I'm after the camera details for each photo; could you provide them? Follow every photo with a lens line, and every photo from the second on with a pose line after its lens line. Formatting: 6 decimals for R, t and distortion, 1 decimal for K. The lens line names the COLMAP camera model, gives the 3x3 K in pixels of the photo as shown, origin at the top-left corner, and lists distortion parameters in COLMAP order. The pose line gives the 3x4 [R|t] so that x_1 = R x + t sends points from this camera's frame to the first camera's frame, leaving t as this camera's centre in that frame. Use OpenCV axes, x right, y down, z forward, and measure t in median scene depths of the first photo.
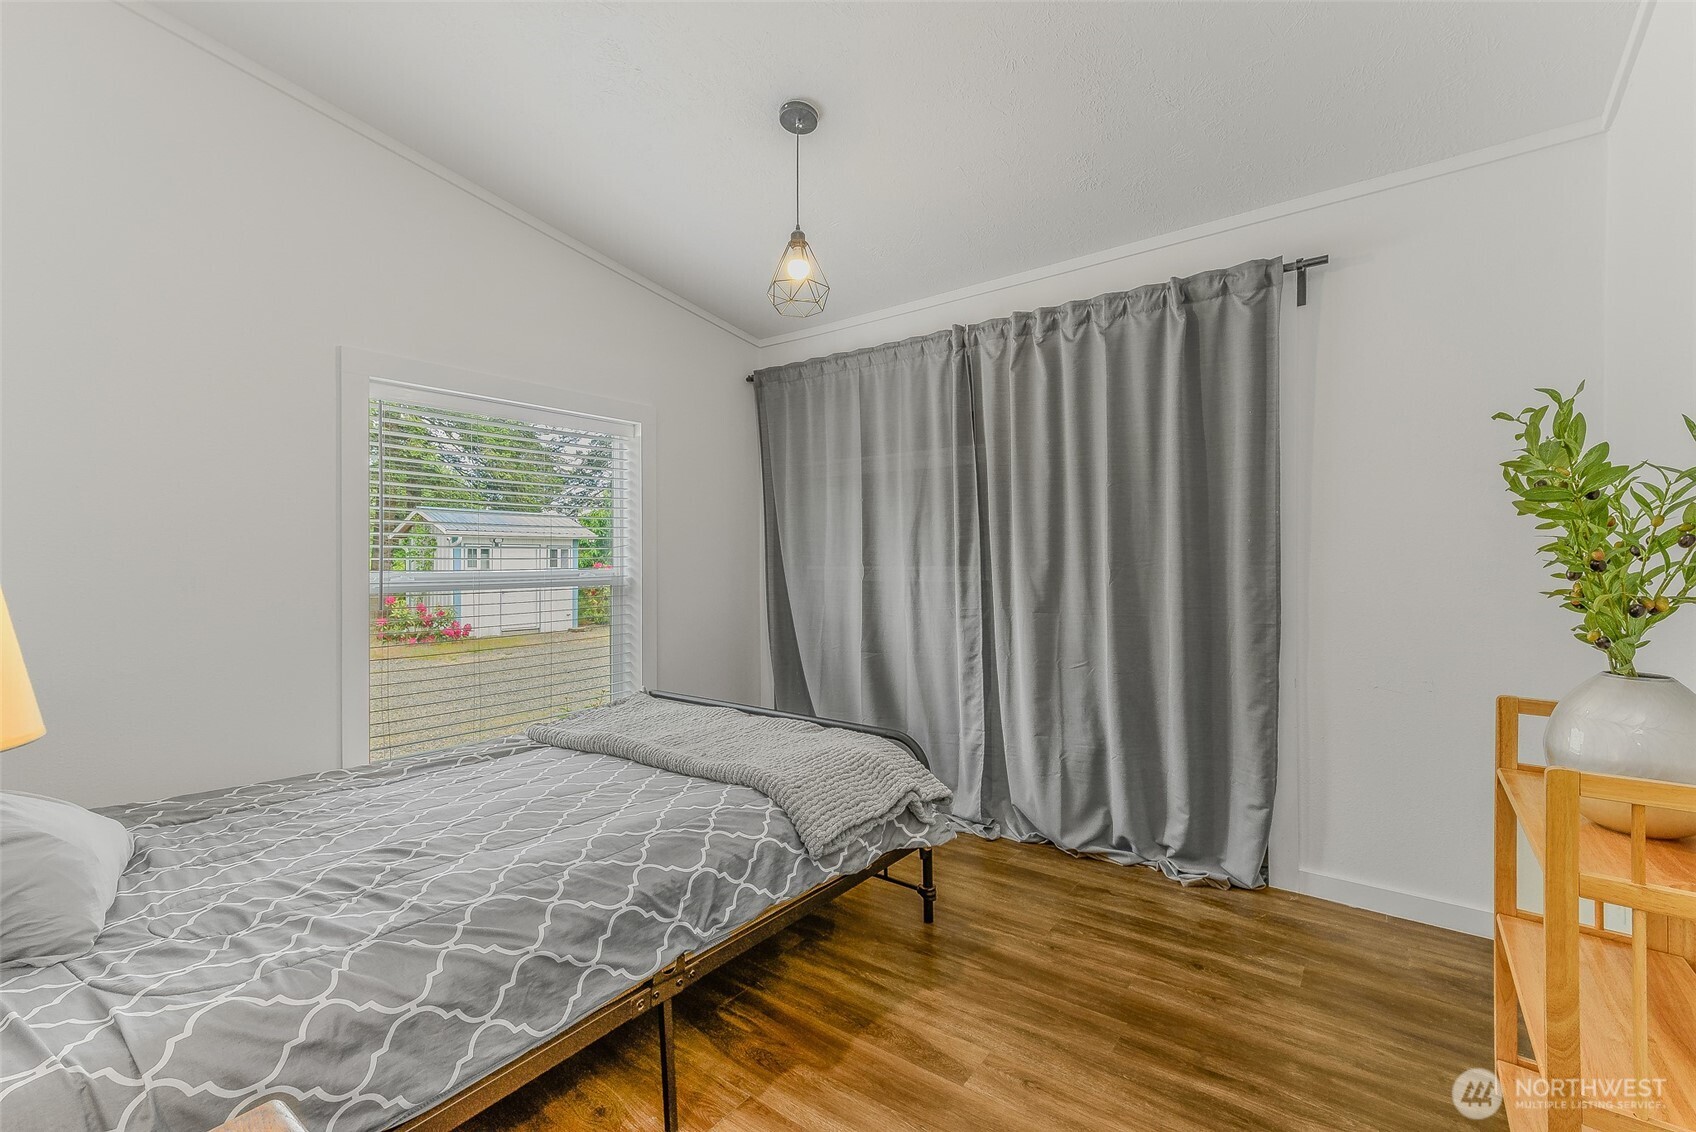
lens RADIAL K [[729.4, 0, 854.1], [0, 729.4, 564.0], [0, 0, 1]] dist [0.009958, -0.000579]
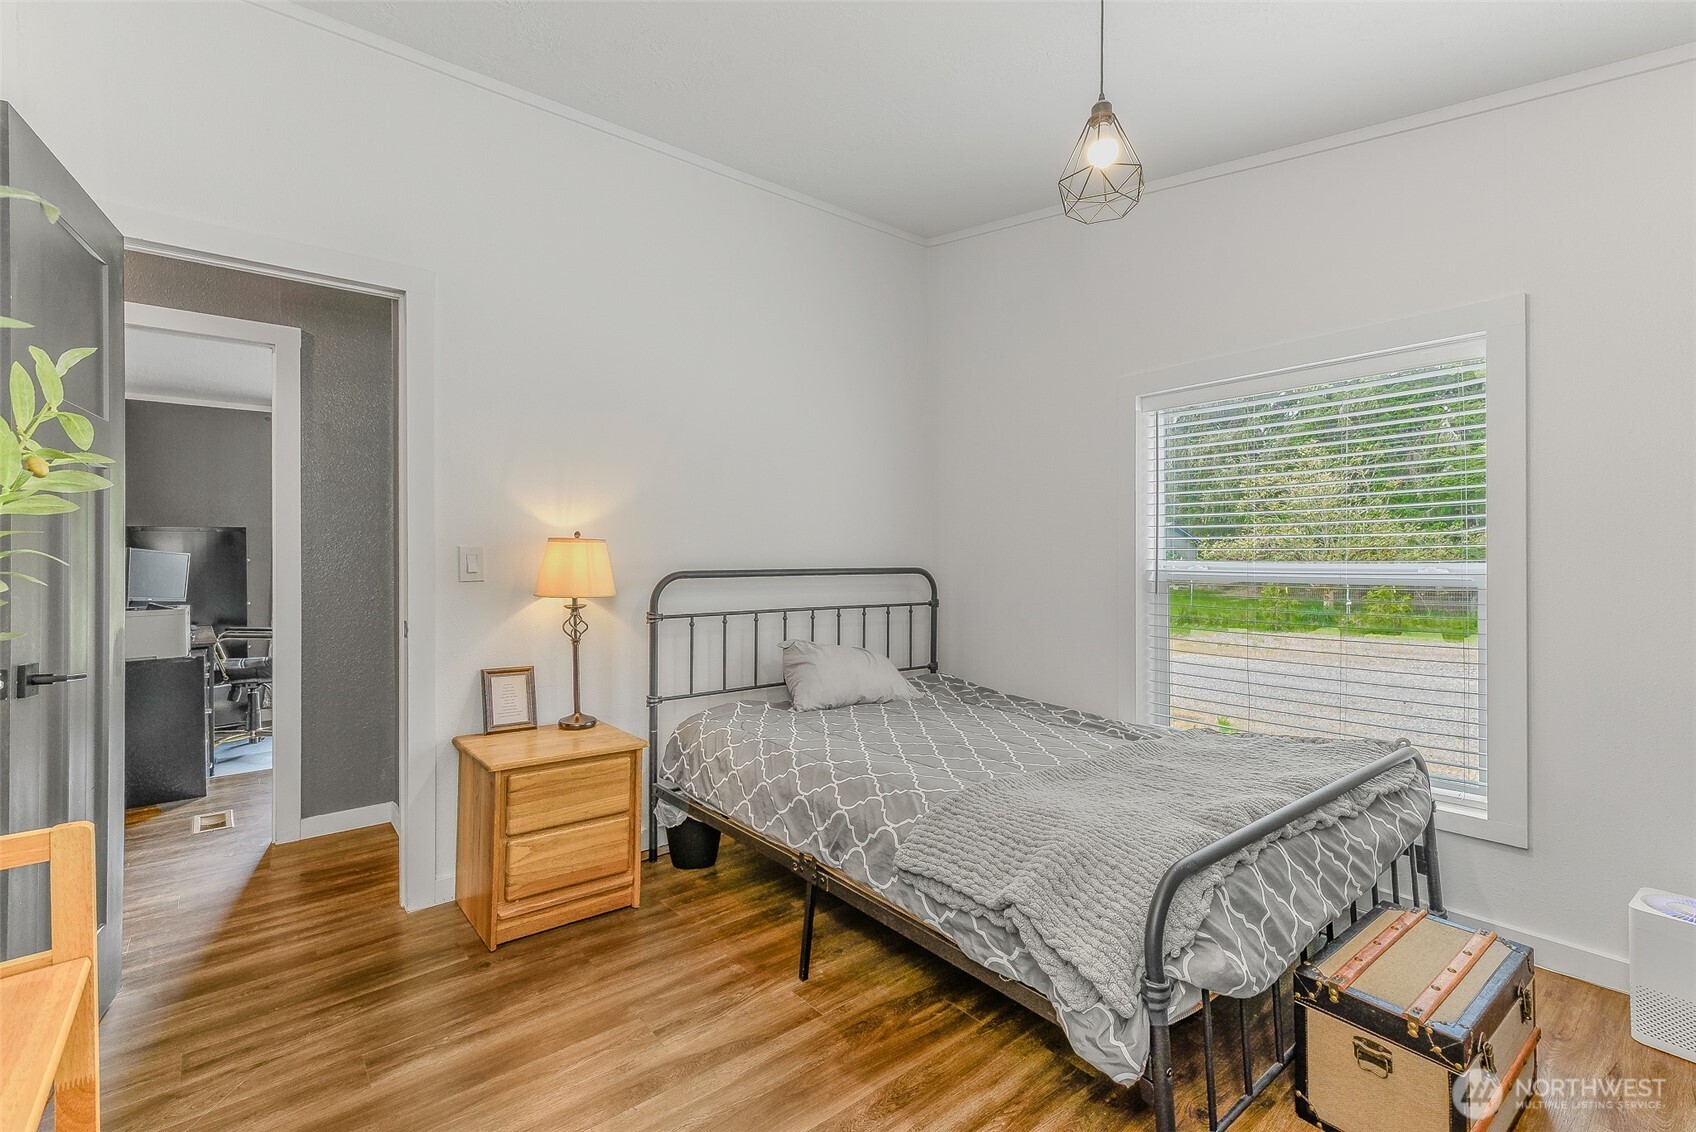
lens RADIAL K [[762.1, 0, 844.1], [0, 762.1, 552.1], [0, 0, 1]] dist [0.001076, -0.000064]
pose [[-0.251384, 0.002765, -0.967884, 0.827010], [-0.000368, 0.999996, 0.002953, -0.008806], [0.967887, 0.001098, -0.251382, 1.087517]]
